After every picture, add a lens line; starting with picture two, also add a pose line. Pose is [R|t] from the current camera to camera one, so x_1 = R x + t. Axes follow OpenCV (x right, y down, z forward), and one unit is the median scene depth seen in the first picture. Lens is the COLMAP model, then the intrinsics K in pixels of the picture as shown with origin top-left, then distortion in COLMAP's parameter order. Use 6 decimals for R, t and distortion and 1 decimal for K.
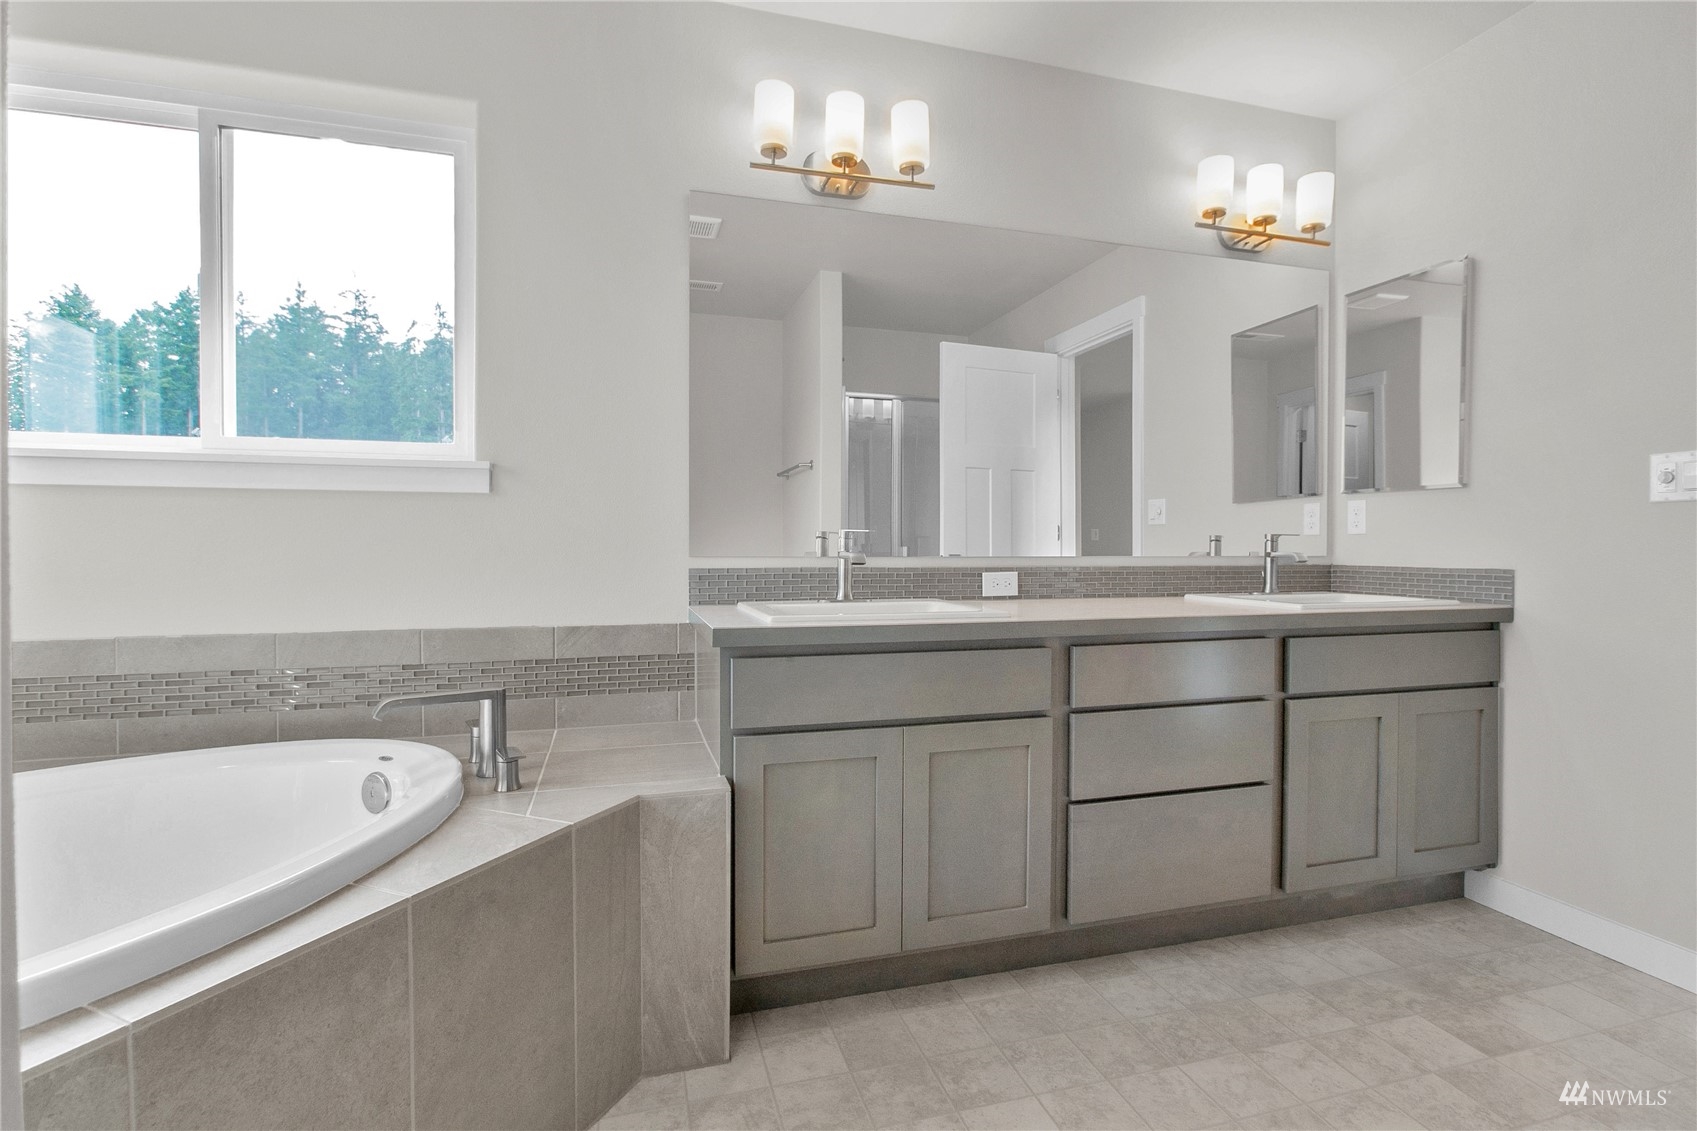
lens RADIAL K [[805.7, 0, 849.5], [0, 805.7, 555.6], [0, 0, 1]] dist [-0.015281, 0.009640]
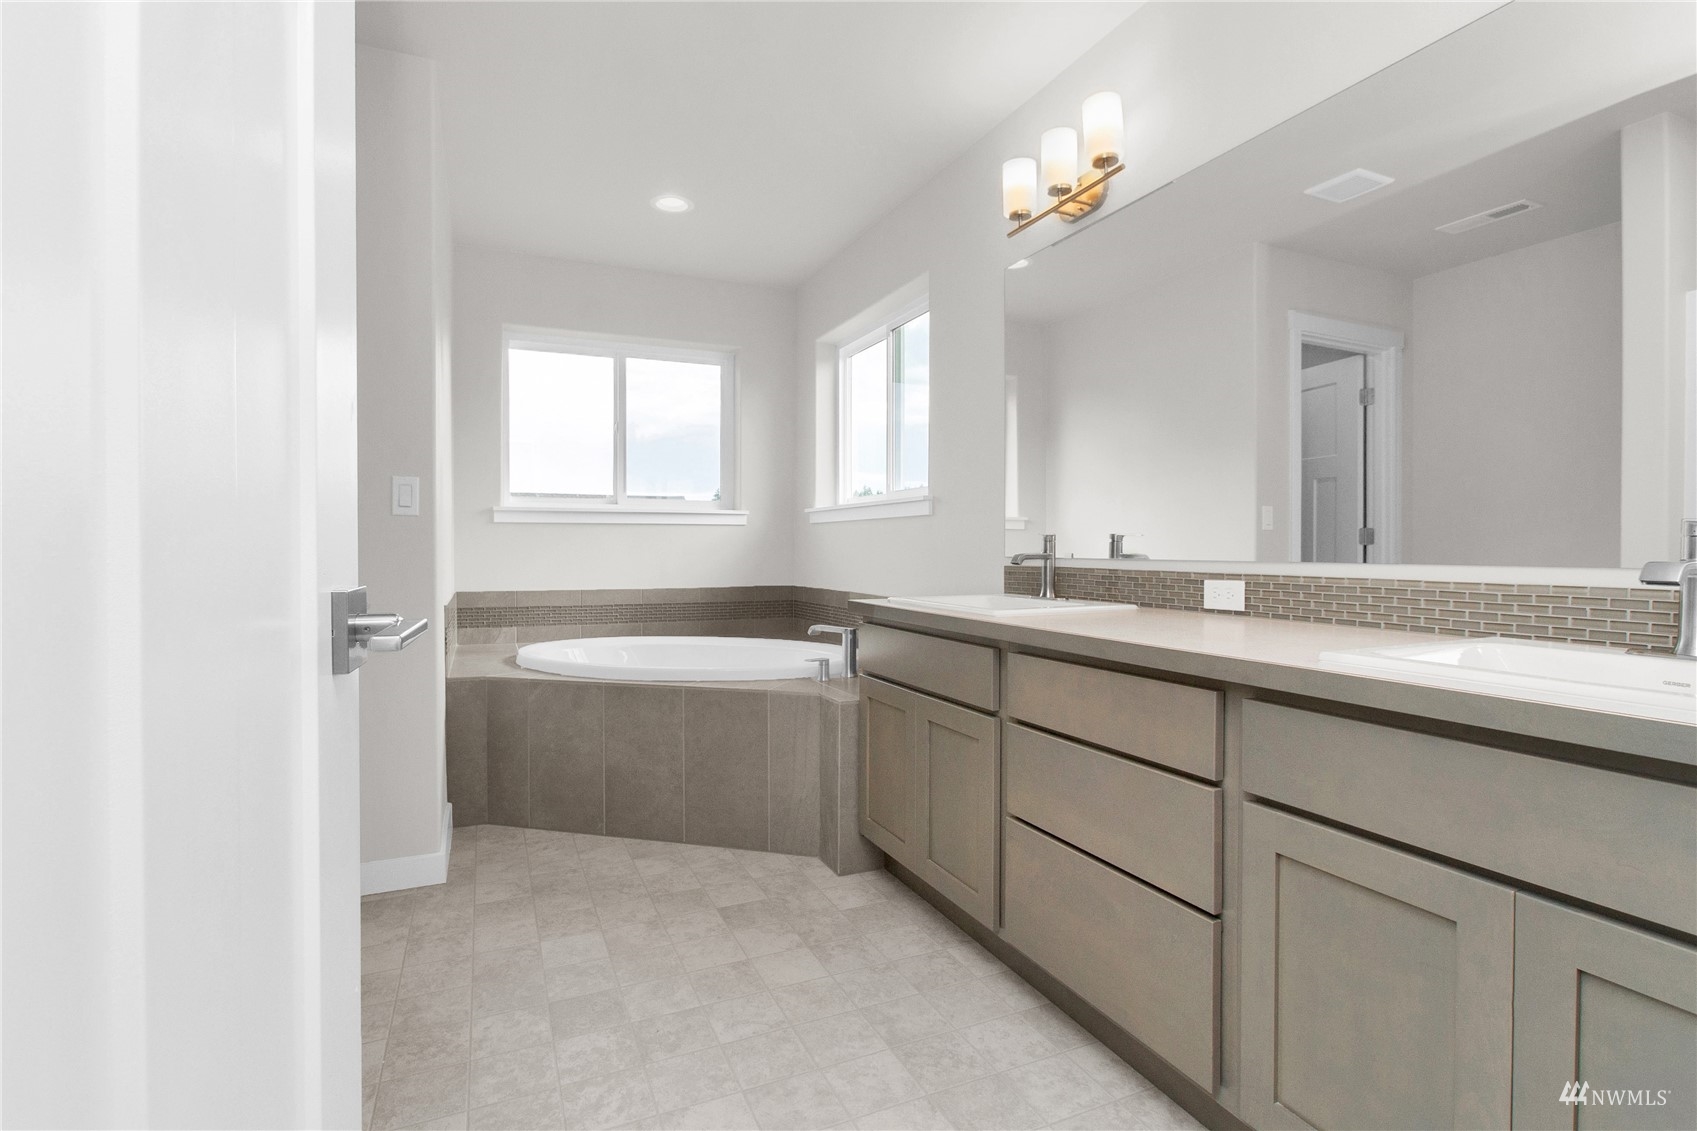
lens RADIAL K [[805.7, 0, 842.3], [0, 805.7, 561.9], [0, 0, 1]] dist [-0.015281, 0.009640]
pose [[0.134674, 0.011603, -0.990822, 0.941671], [-0.013263, 0.999863, 0.009906, -0.000389], [0.990801, 0.011807, 0.134810, 0.526404]]
